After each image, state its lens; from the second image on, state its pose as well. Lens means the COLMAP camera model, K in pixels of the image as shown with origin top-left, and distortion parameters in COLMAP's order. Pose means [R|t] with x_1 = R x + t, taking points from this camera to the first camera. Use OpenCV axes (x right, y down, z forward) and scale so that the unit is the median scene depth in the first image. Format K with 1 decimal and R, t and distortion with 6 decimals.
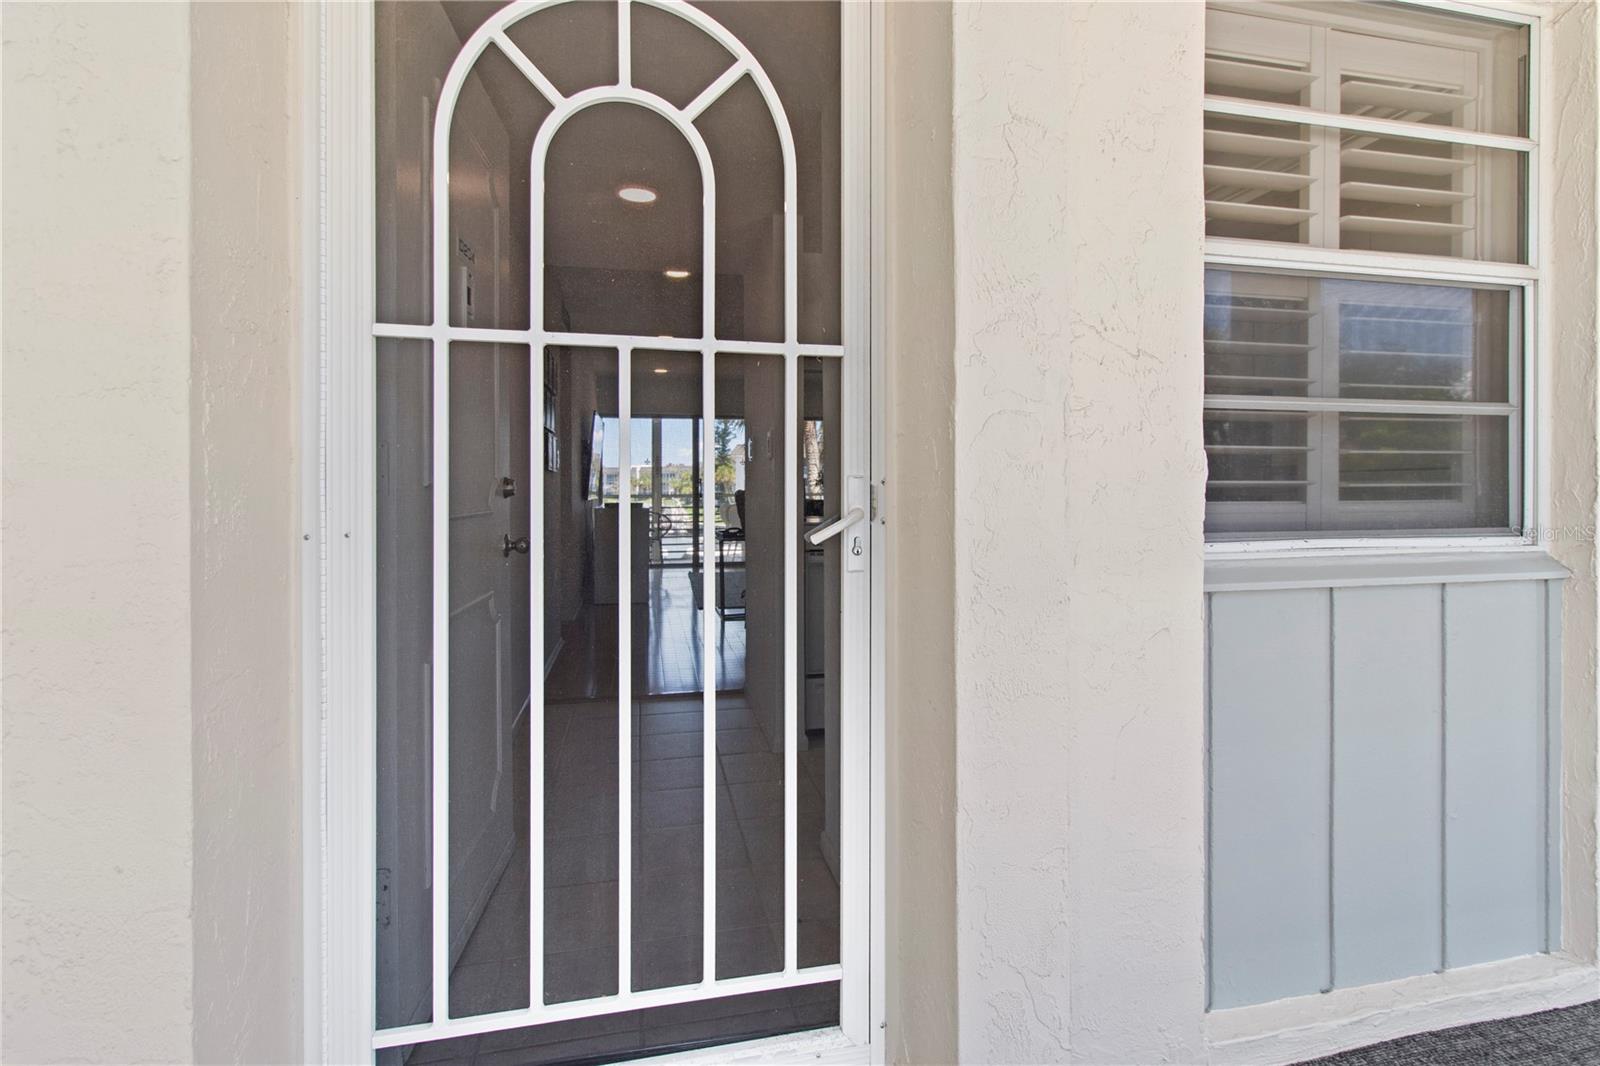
lens RADIAL K [[782.0, 0, 800.4], [0, 782.0, 498.3], [0, 0, 1]] dist [0.004989, -0.001447]
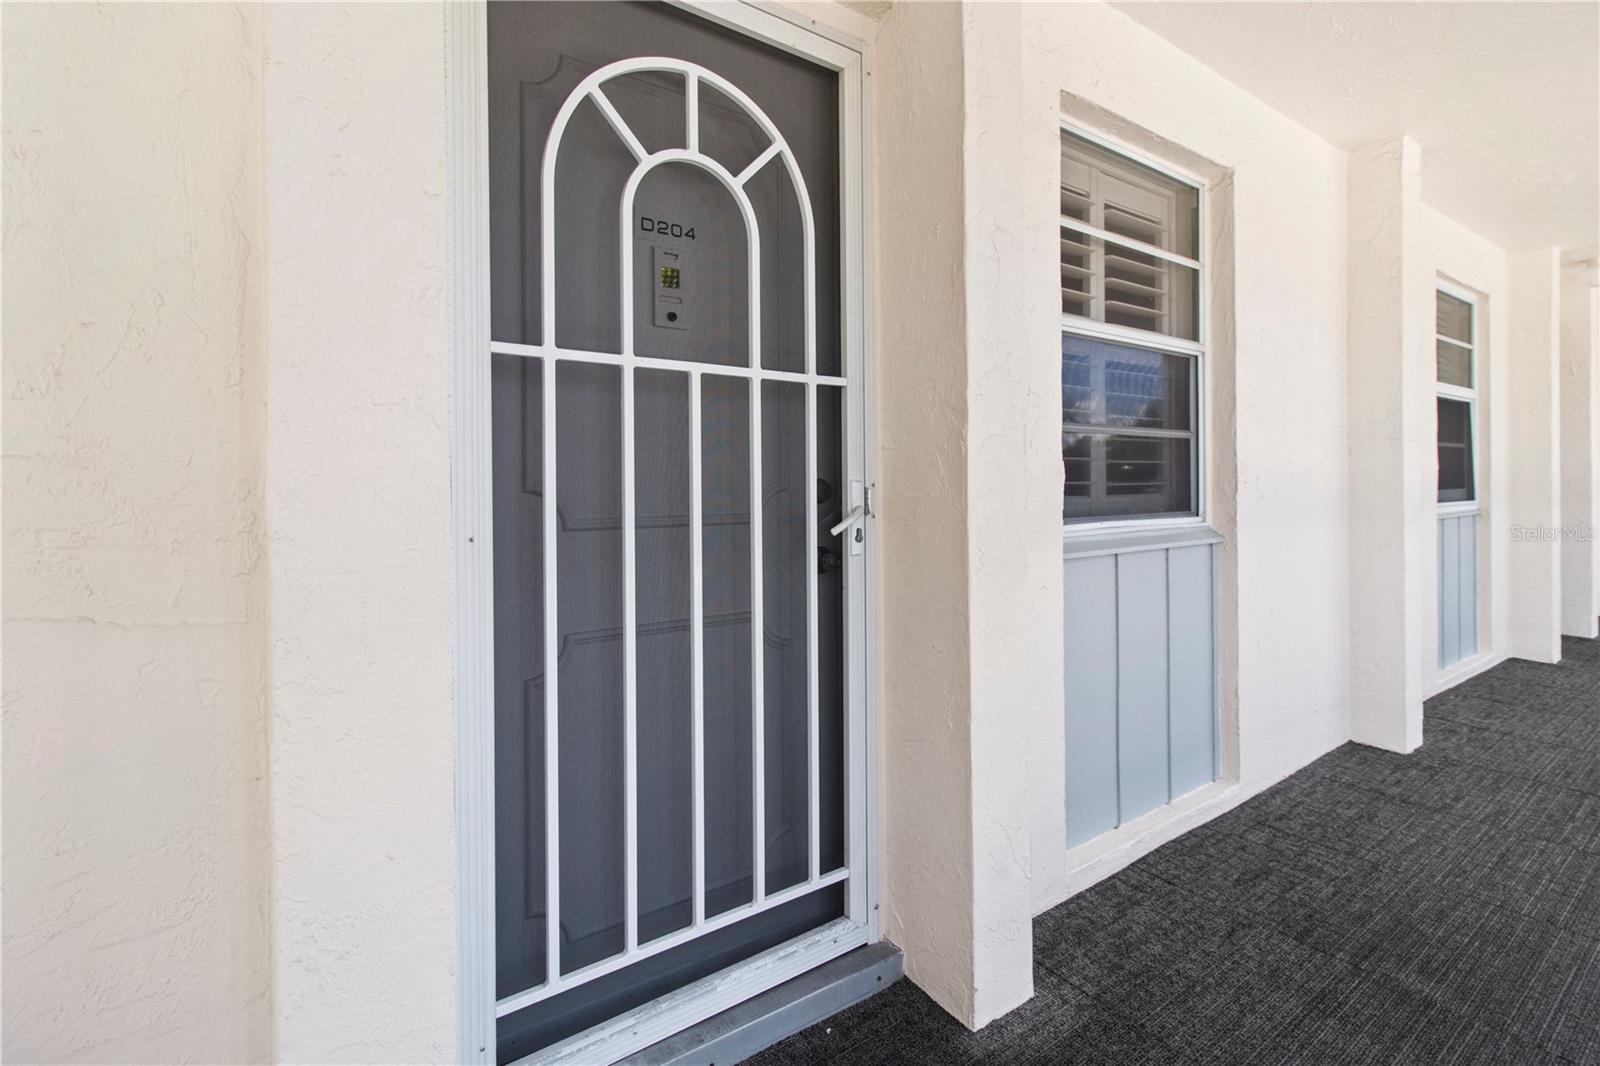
lens RADIAL K [[755.7, 0, 808.3], [0, 755.7, 499.0], [0, 0, 1]] dist [-0.000521, -0.000142]
pose [[0.922277, -0.015603, 0.386215, -0.409843], [0.015725, 0.999872, 0.002843, -0.002852], [-0.386210, 0.003451, 0.922404, -0.090616]]
